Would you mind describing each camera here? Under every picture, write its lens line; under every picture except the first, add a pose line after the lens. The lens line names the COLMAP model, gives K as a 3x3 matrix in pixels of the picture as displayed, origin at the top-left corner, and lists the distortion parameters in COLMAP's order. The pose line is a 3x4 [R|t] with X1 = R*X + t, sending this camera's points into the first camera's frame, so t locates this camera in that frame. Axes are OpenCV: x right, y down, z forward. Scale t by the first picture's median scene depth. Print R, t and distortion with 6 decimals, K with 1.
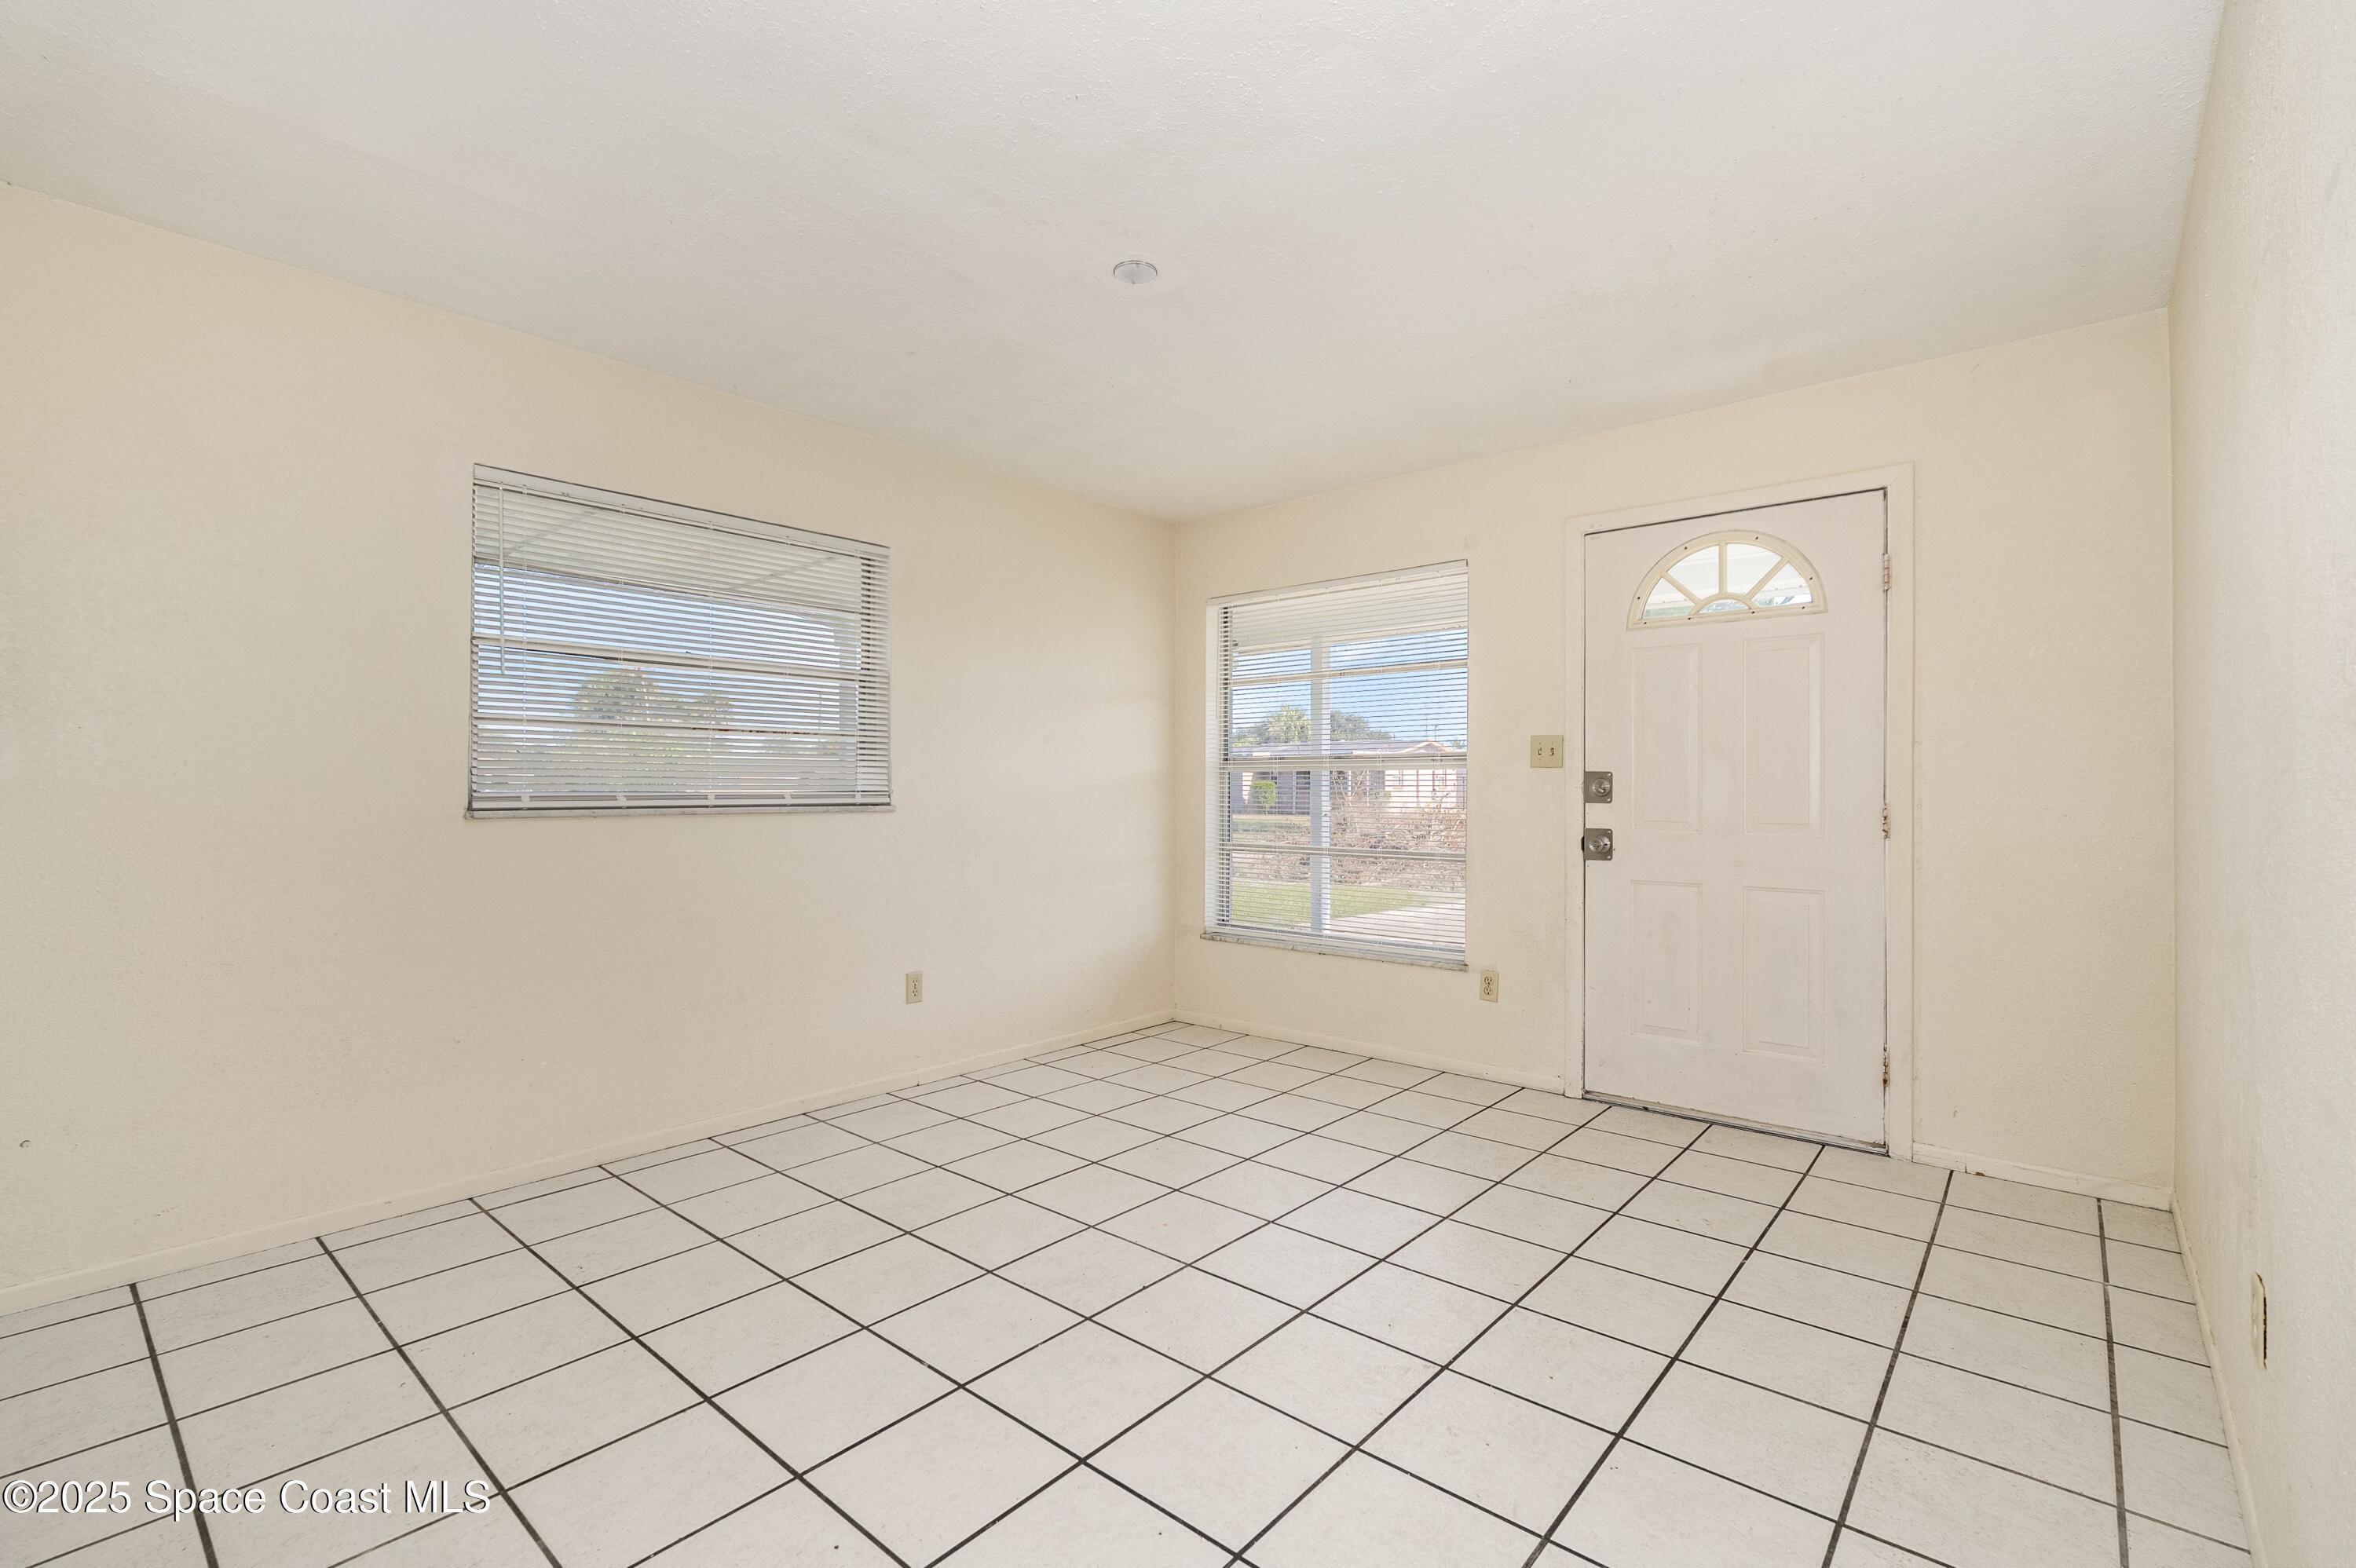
lens RADIAL K [[1037.8, 0, 1180.6], [0, 1037.8, 788.7], [0, 0, 1]] dist [-0.002995, 0.000056]
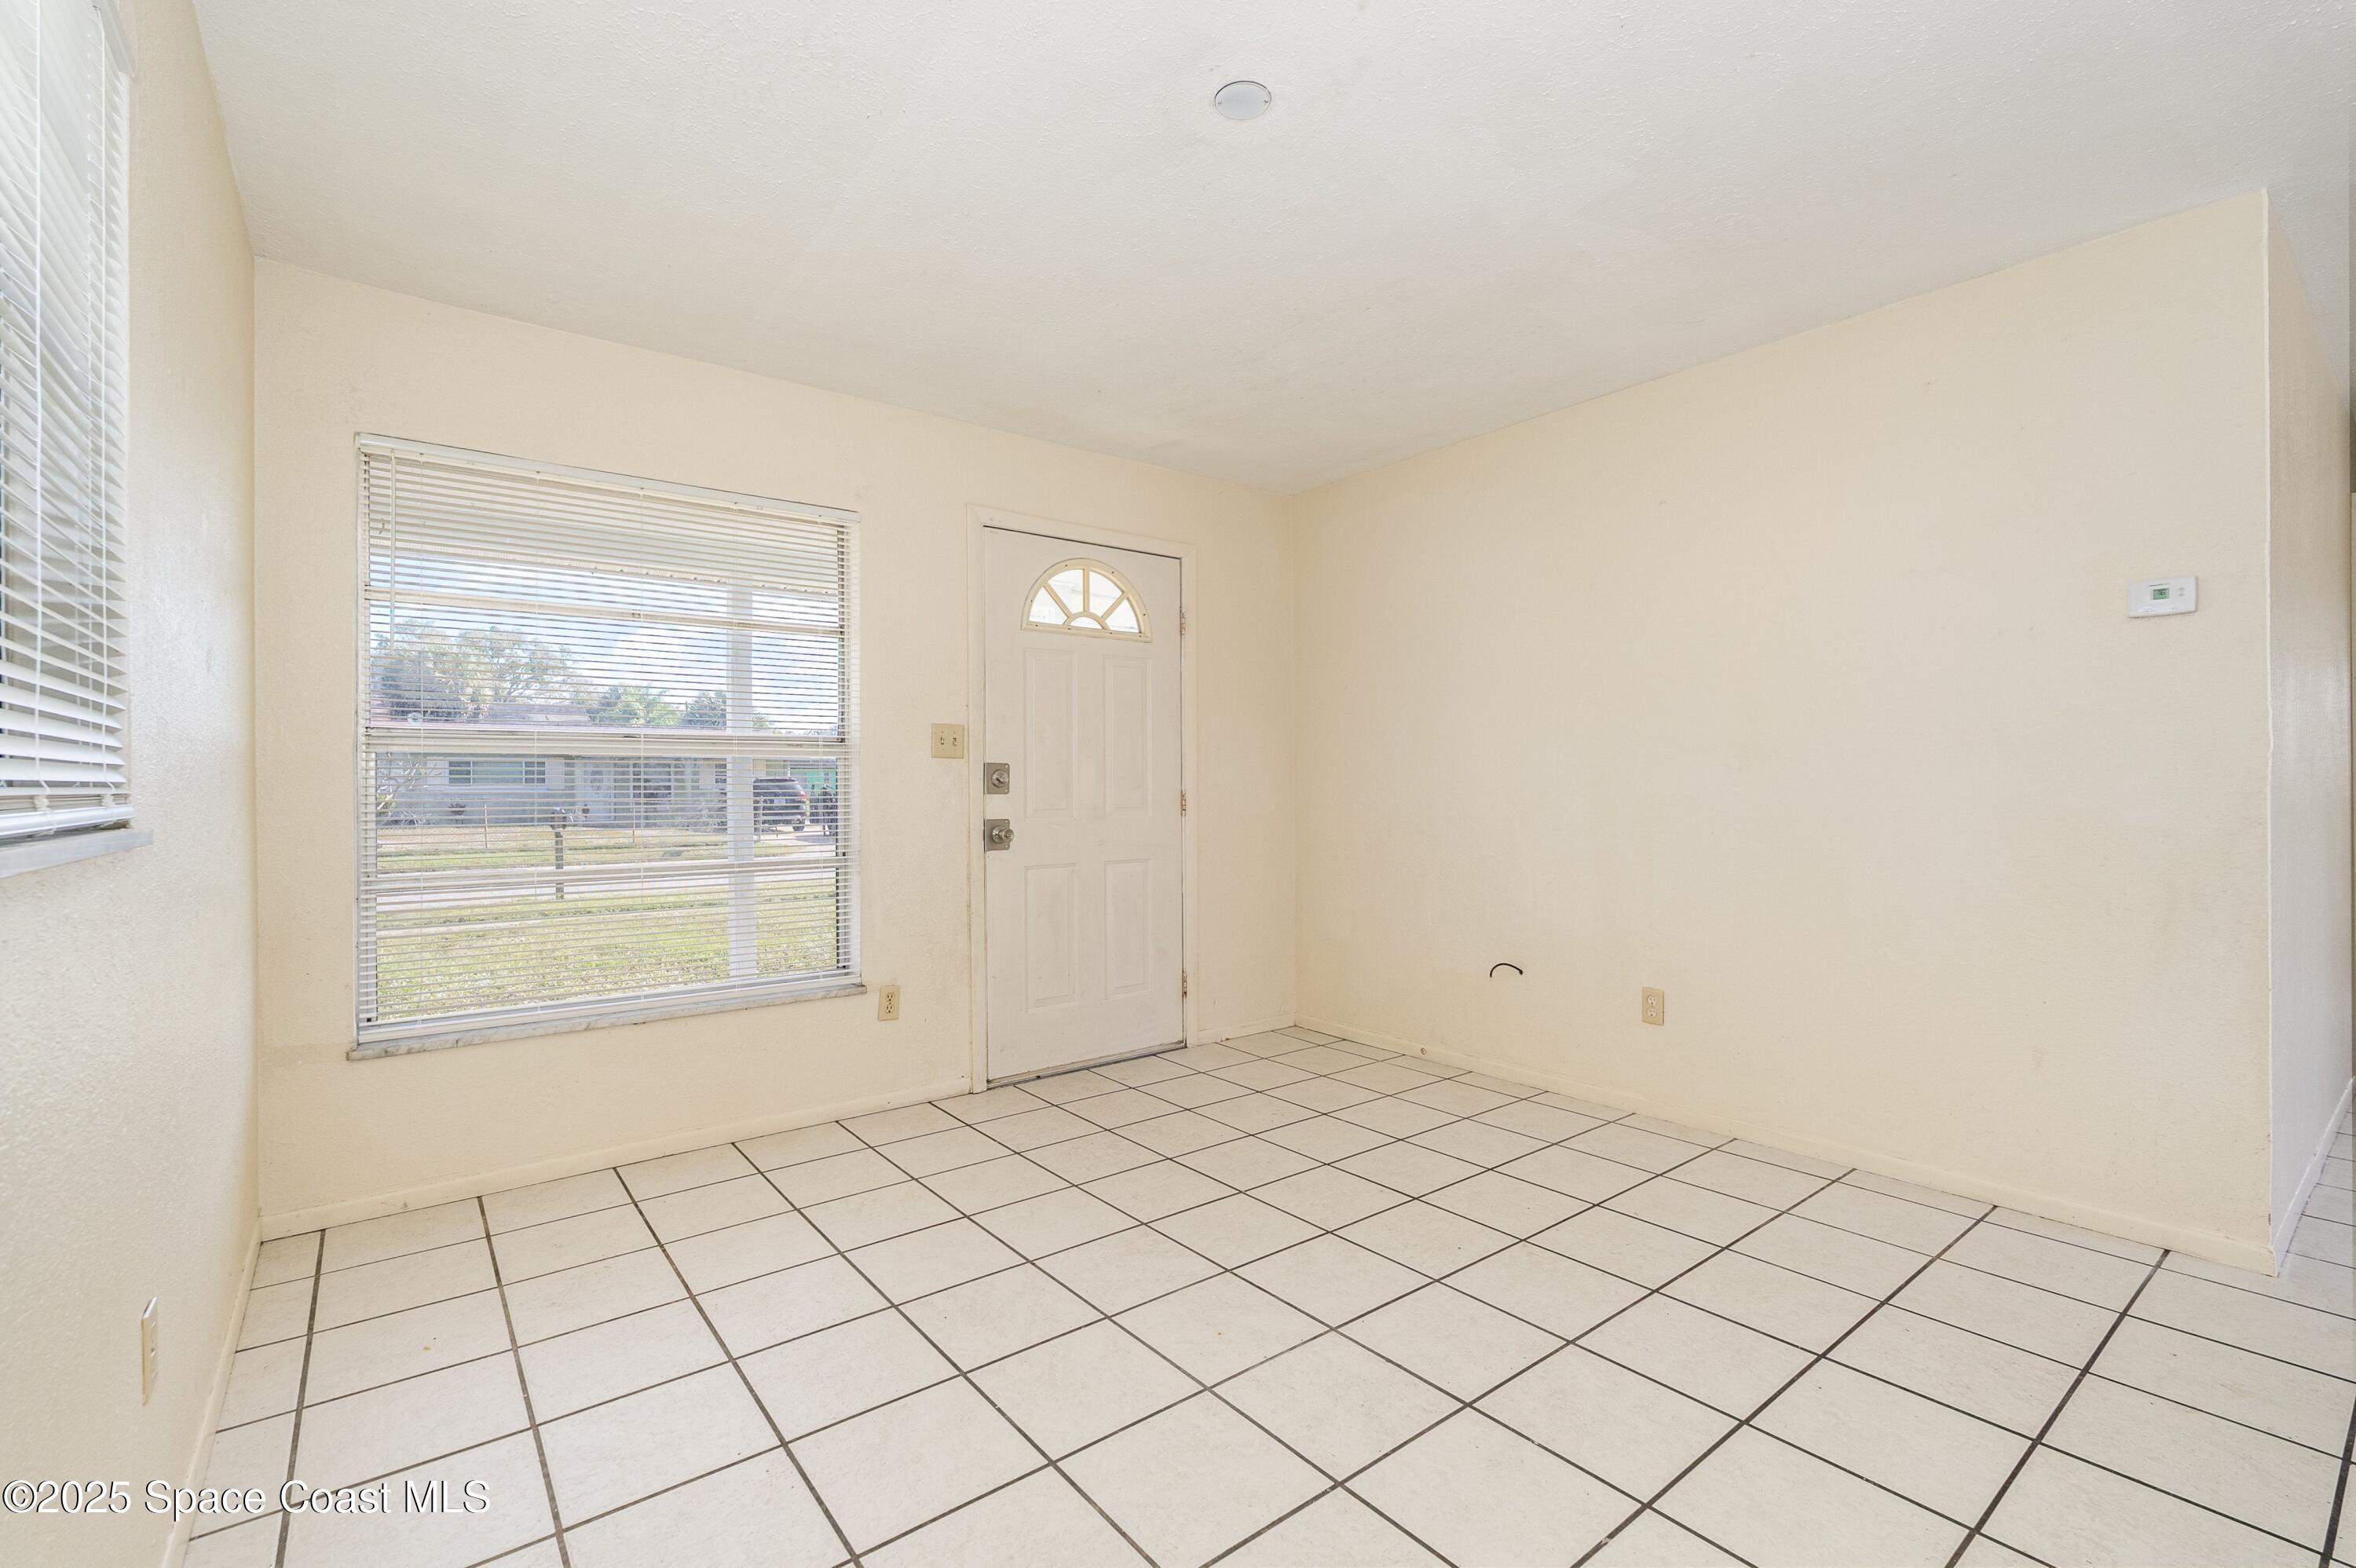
lens RADIAL K [[1037.8, 0, 1176.5], [0, 1037.8, 774.0], [0, 0, 1]] dist [-0.002995, 0.000056]
pose [[0.214240, 0.005050, 0.976768, -0.586760], [0.014471, 0.999860, -0.008343, 0.005269], [-0.976674, 0.015922, 0.214137, 0.639495]]
